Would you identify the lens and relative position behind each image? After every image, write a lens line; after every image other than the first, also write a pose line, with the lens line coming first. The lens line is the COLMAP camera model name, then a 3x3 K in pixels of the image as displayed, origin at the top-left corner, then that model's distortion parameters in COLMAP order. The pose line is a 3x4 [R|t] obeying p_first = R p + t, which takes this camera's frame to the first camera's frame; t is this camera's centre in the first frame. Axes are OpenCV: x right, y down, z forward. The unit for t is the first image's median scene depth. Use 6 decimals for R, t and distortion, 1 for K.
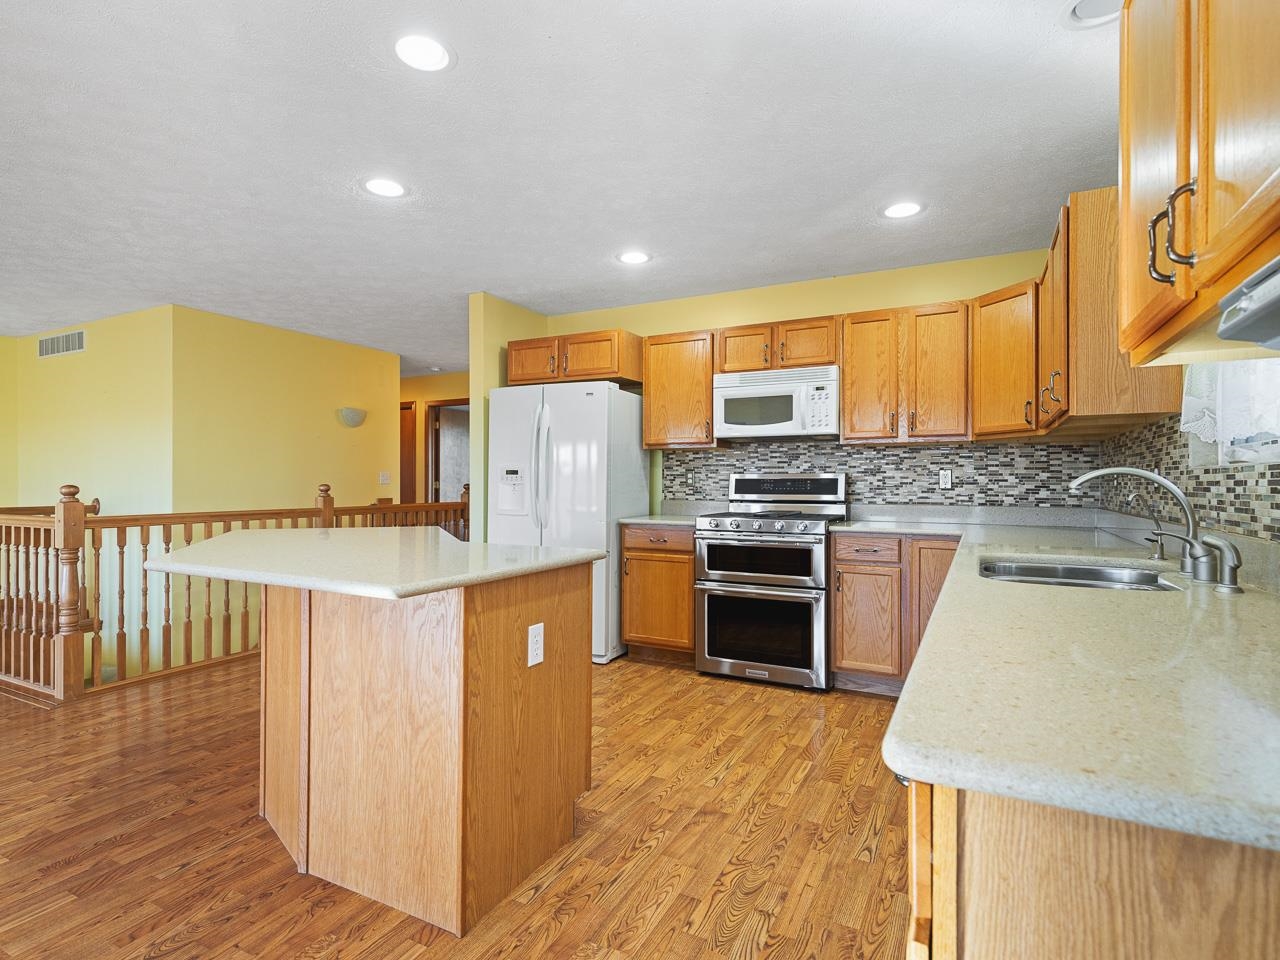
lens RADIAL K [[659.3, 0, 648.1], [0, 659.3, 477.4], [0, 0, 1]] dist [0.001590, -0.001976]
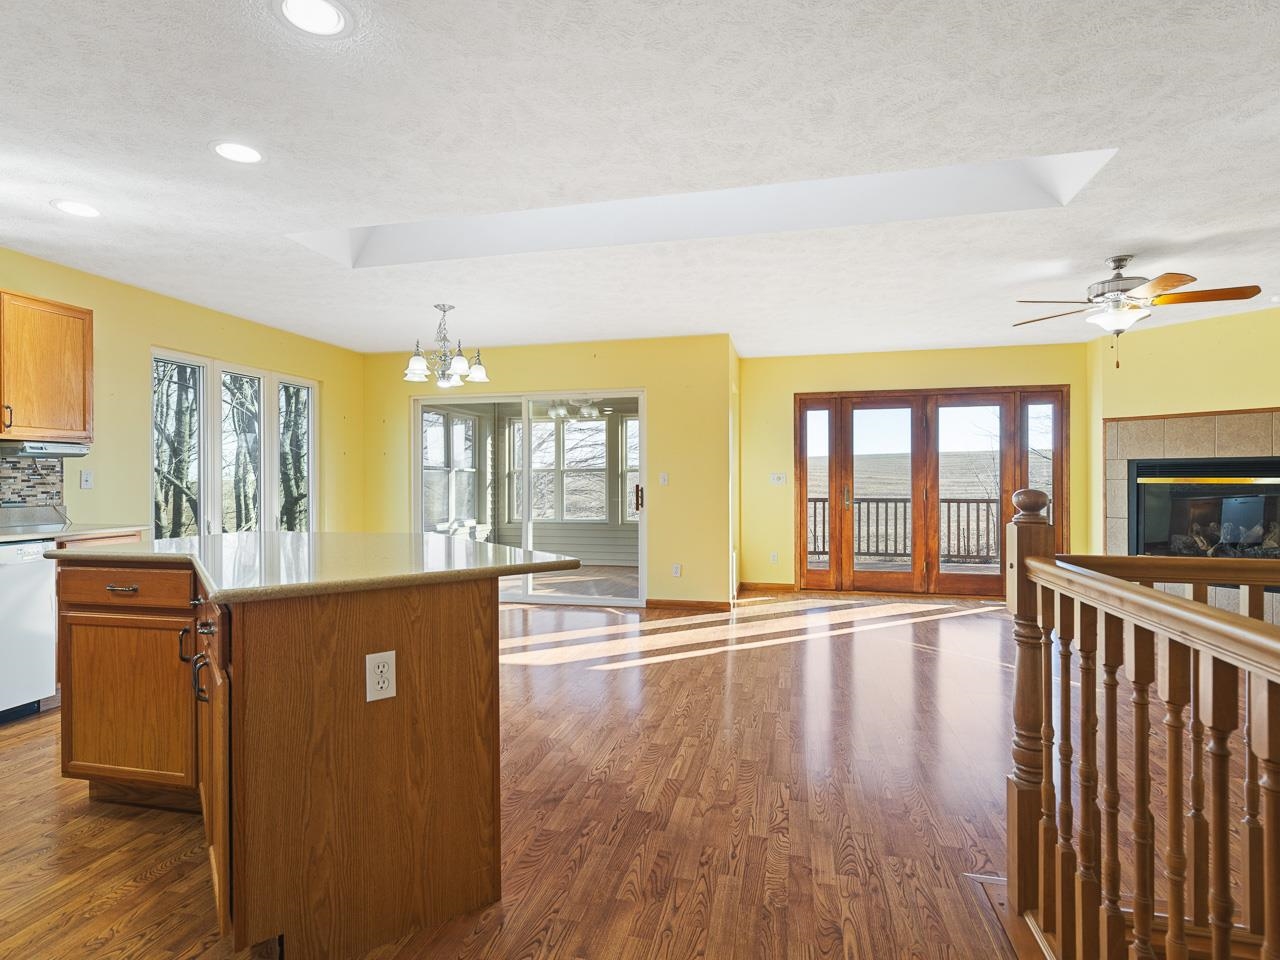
lens RADIAL K [[659.3, 0, 636.0], [0, 659.3, 480.2], [0, 0, 1]] dist [0.001590, -0.001976]
pose [[-0.969555, 0.001266, -0.244869, -0.412737], [0.003479, 0.999957, -0.008605, 0.005243], [0.244848, -0.009195, -0.969518, 1.291123]]
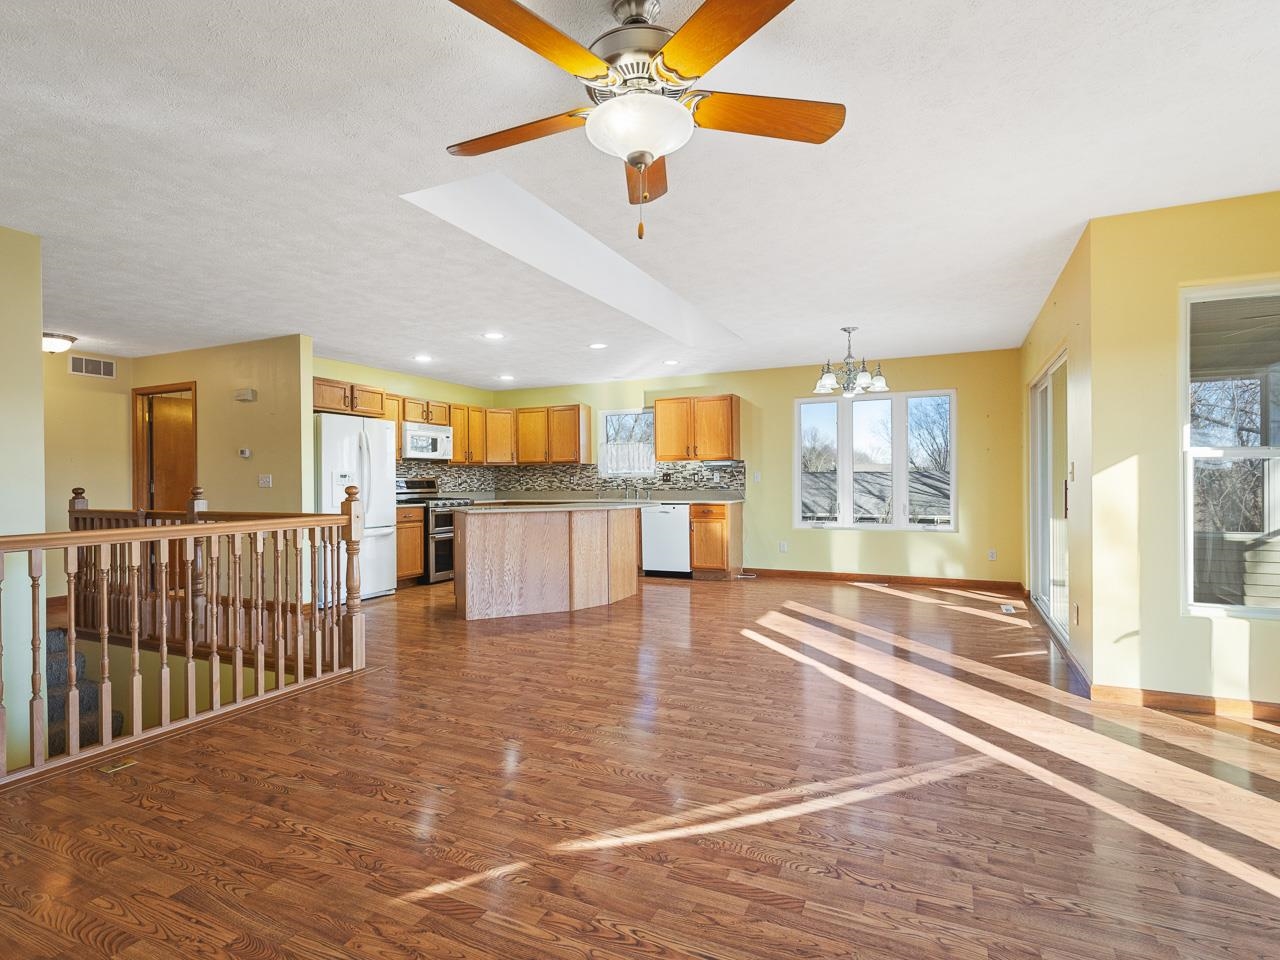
lens RADIAL K [[659.3, 0, 636.7], [0, 659.3, 485.1], [0, 0, 1]] dist [0.001590, -0.001976]
pose [[-0.045574, -0.009459, 0.998916, -1.884876], [-0.000016, 0.999955, 0.009468, -0.003489], [-0.998961, 0.000415, -0.045572, 0.512587]]
